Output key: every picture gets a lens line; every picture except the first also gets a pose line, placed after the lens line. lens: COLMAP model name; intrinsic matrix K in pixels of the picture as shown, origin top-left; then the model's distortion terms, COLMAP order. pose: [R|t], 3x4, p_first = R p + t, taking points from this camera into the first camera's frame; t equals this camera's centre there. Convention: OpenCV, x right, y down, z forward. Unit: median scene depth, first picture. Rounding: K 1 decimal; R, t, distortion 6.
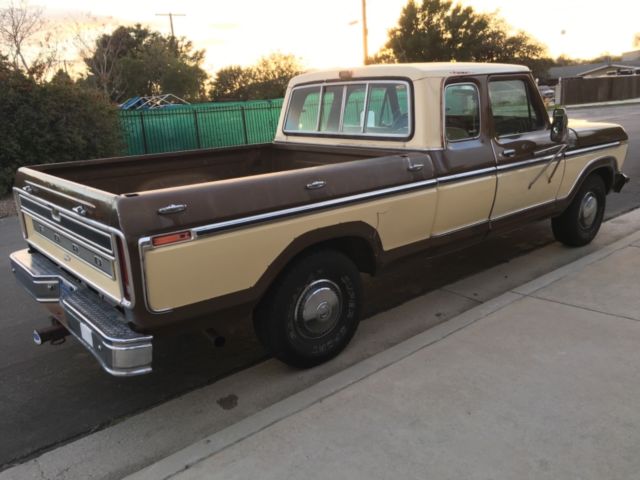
lens RADIAL K [[544.7, 0, 317.4], [0, 544.7, 240.6], [0, 0, 1]] dist [0.073442, -0.102065]
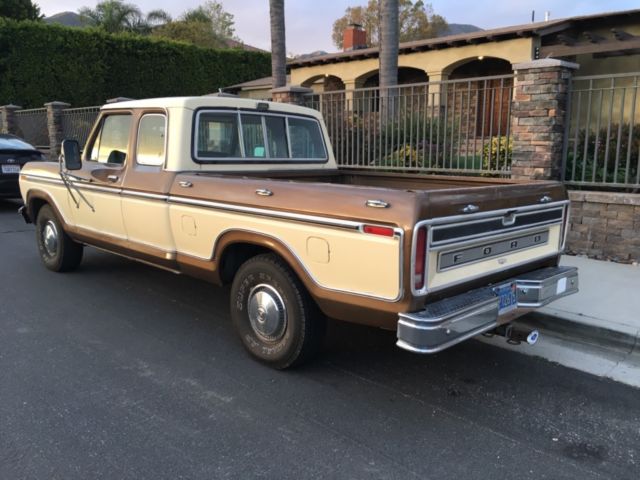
lens RADIAL K [[544.7, 0, 318.3], [0, 544.7, 241.0], [0, 0, 1]] dist [0.073442, -0.102065]
pose [[-0.097924, -0.129400, 0.986745, -1.060031], [0.241703, 0.958731, 0.149713, -0.180993], [-0.965397, 0.253160, -0.062607, 1.022020]]
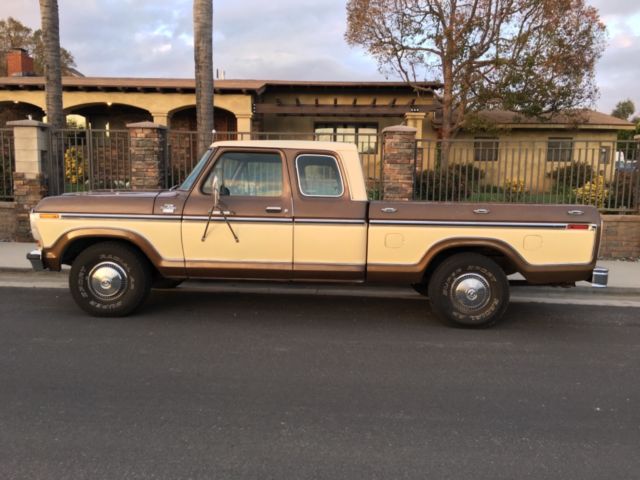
lens RADIAL K [[544.7, 0, 321.5], [0, 544.7, 238.8], [0, 0, 1]] dist [0.073442, -0.102065]
pose [[-0.752276, -0.028881, 0.658215, -0.735389], [0.180904, 0.951587, 0.248509, -0.530950], [-0.633525, 0.306021, -0.710631, 2.434289]]
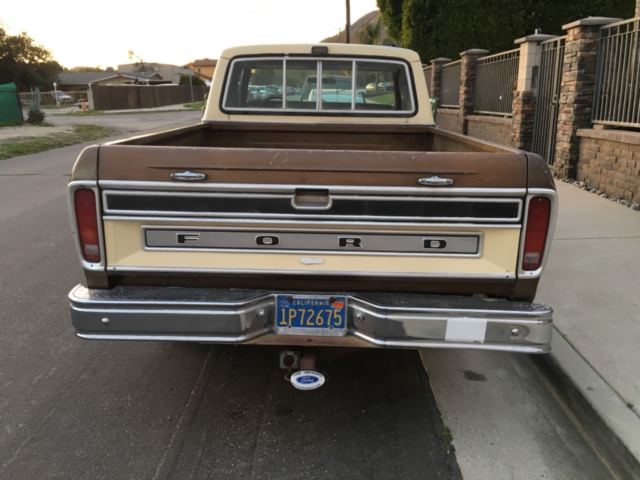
lens RADIAL K [[544.7, 0, 319.2], [0, 544.7, 240.9], [0, 0, 1]] dist [0.073442, -0.102065]
pose [[0.654316, -0.146230, 0.741948, -0.713602], [0.156073, 0.986116, 0.056714, -0.025198], [-0.739940, 0.078689, 0.668054, 0.377063]]
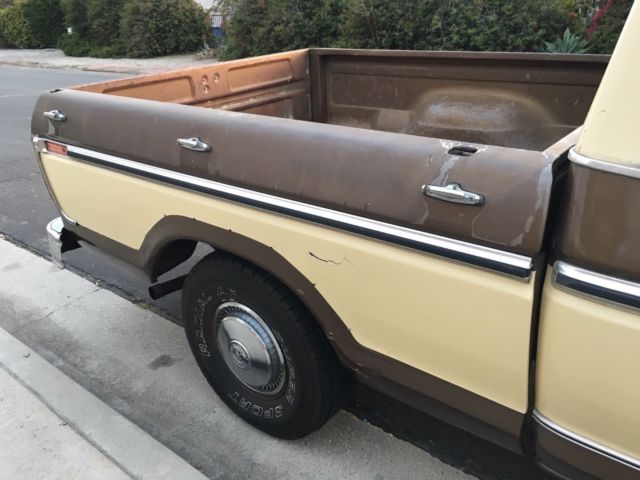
lens RADIAL K [[544.7, 0, 320.0], [0, 544.7, 238.4], [0, 0, 1]] dist [0.073442, -0.102065]
pose [[0.190384, 0.430839, -0.882118, 0.383842], [-0.222762, 0.894073, 0.388601, -0.181900], [0.956102, 0.122519, 0.266192, 0.688171]]
